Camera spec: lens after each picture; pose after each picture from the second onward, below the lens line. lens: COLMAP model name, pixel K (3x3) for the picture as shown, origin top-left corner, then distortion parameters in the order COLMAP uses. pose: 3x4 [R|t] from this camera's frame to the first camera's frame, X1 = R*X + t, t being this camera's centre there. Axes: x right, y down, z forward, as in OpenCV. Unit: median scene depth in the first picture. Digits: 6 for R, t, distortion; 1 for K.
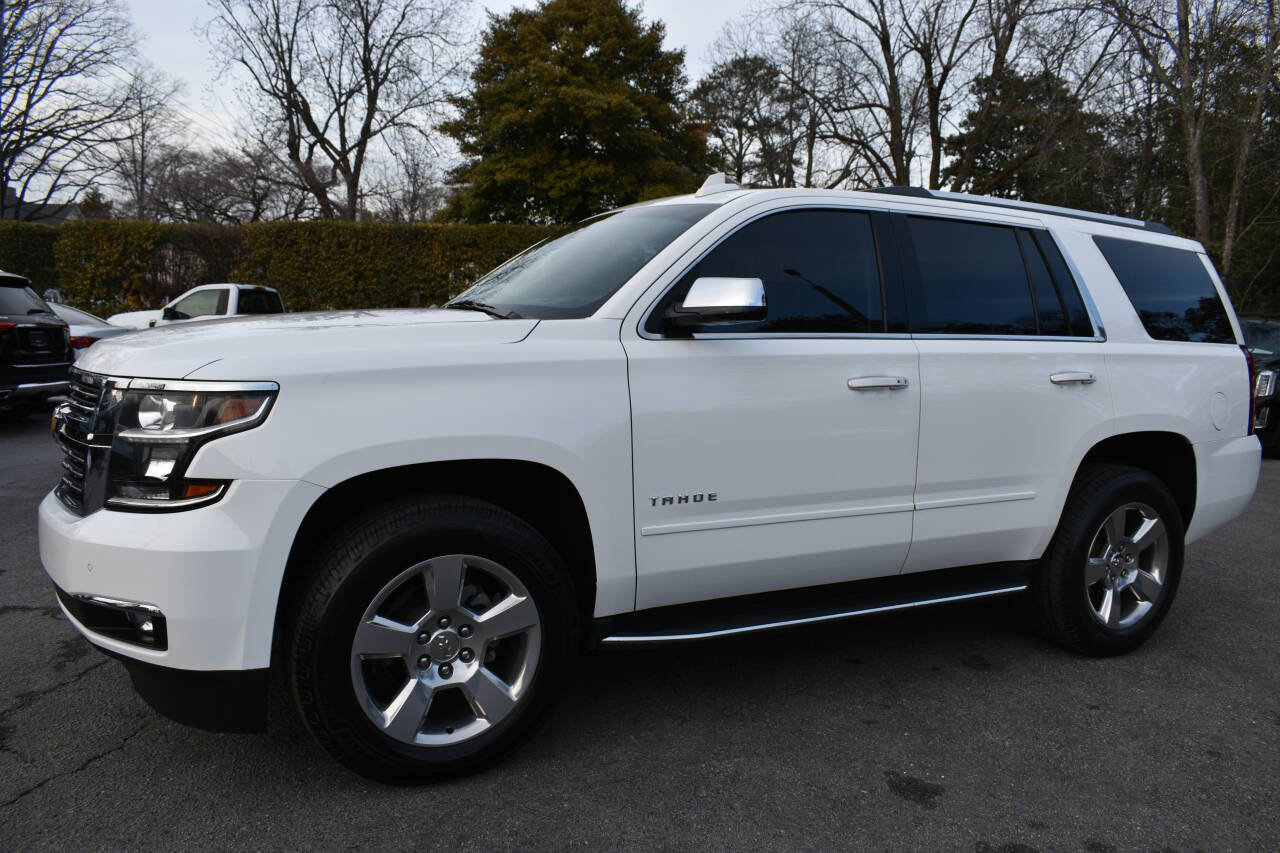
lens RADIAL K [[985.2, 0, 639.0], [0, 985.2, 434.6], [0, 0, 1]] dist [-0.022715, 0.014297]
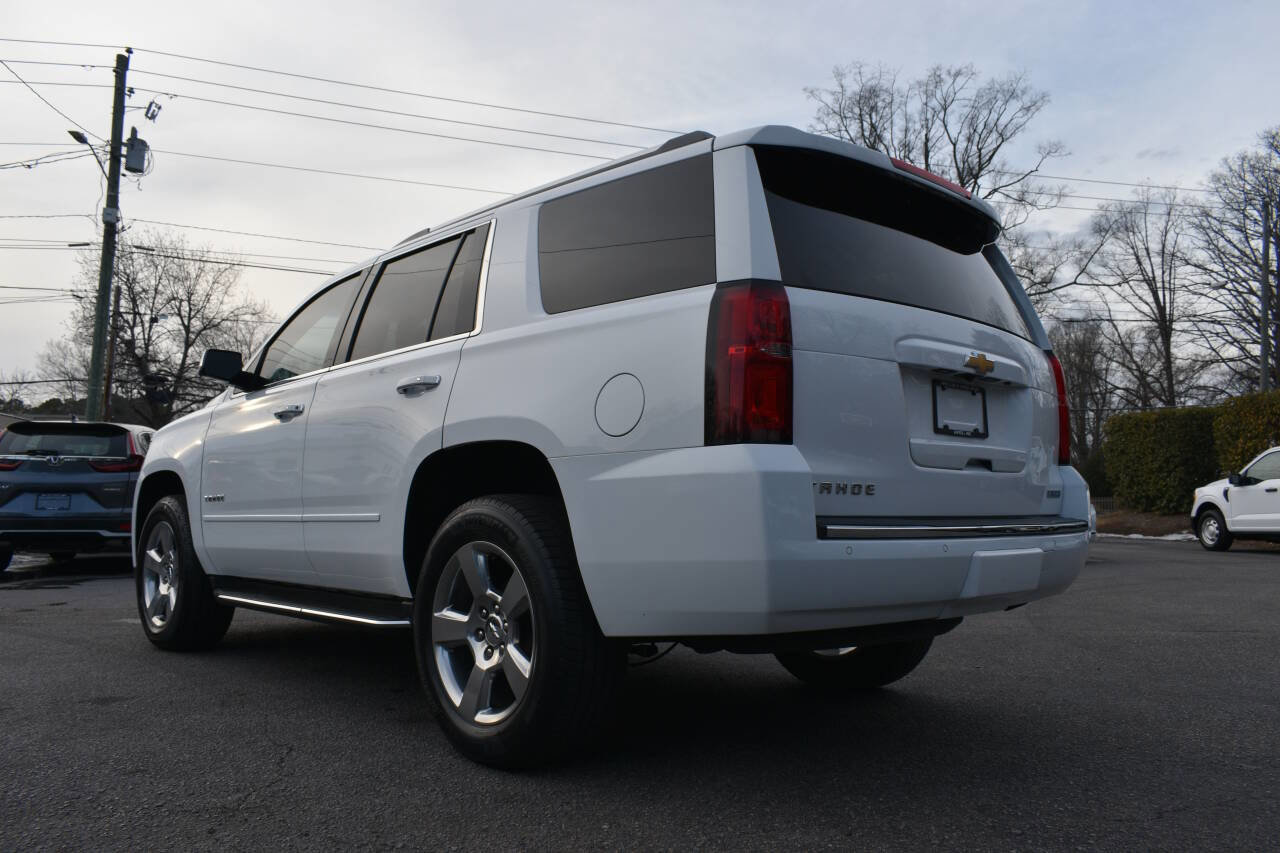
lens RADIAL K [[985.2, 0, 639.0], [0, 985.2, 434.6], [0, 0, 1]] dist [-0.022715, 0.014297]
pose [[0.256250, -0.103791, -0.961022, 0.240278], [-0.100649, 0.985949, -0.133320, 0.014870], [0.961356, 0.130889, 0.242203, 0.178755]]
